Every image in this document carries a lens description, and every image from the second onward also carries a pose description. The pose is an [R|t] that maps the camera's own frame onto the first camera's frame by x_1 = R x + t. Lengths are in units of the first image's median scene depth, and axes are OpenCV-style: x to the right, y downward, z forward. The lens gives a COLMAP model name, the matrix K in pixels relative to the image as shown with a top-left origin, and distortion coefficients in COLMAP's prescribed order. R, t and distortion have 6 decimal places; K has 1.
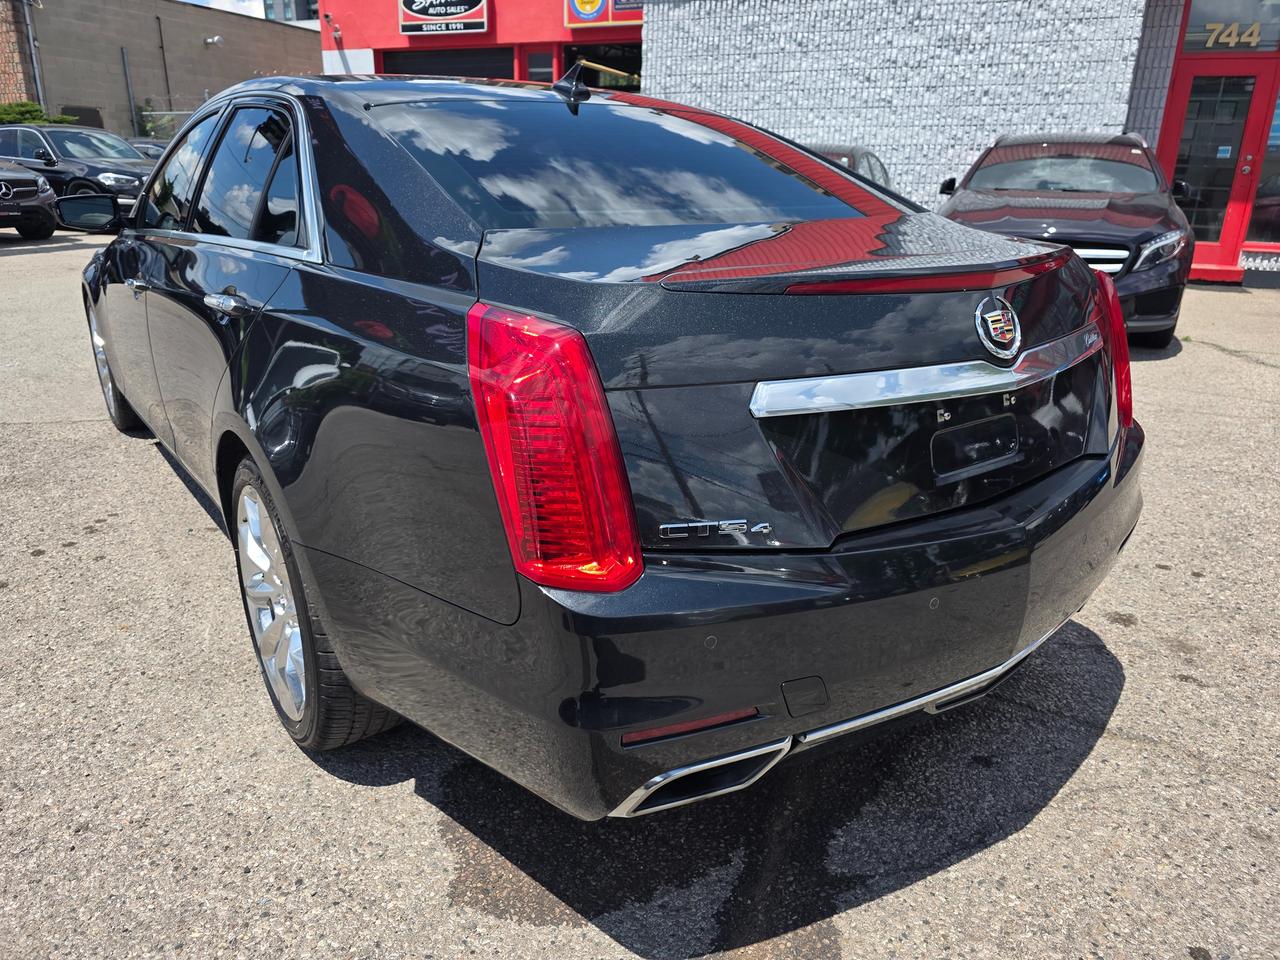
lens RADIAL K [[866.2, 0, 637.2], [0, 866.2, 459.2], [0, 0, 1]] dist [0.049485, -0.050670]
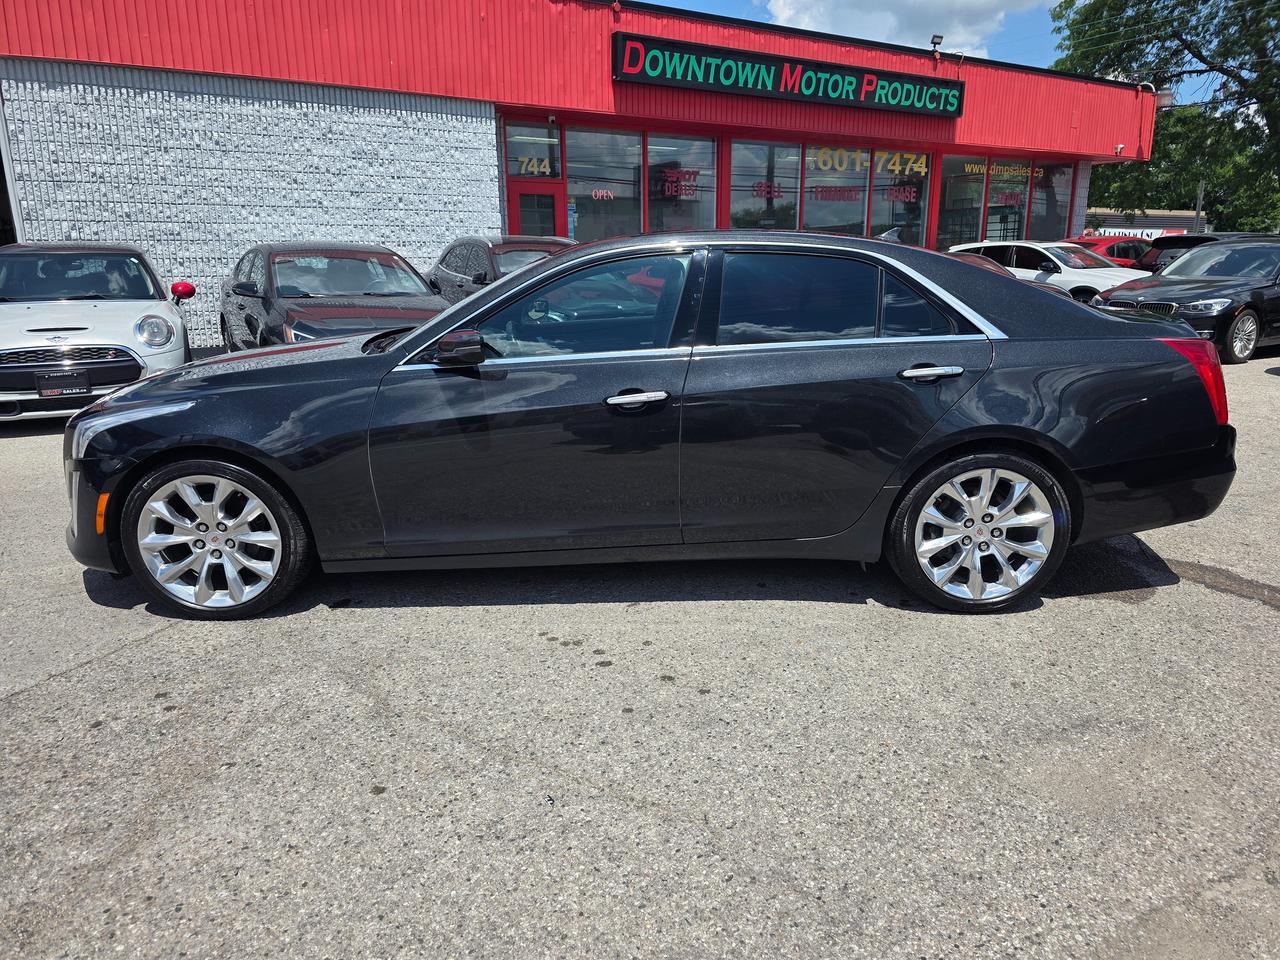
lens RADIAL K [[866.2, 0, 637.2], [0, 866.2, 459.2], [0, 0, 1]] dist [0.049485, -0.050670]
pose [[0.576569, -0.203455, 0.791311, -0.413569], [0.268567, 0.961877, 0.051624, -0.049361], [-0.771647, 0.182755, 0.609230, 0.084661]]
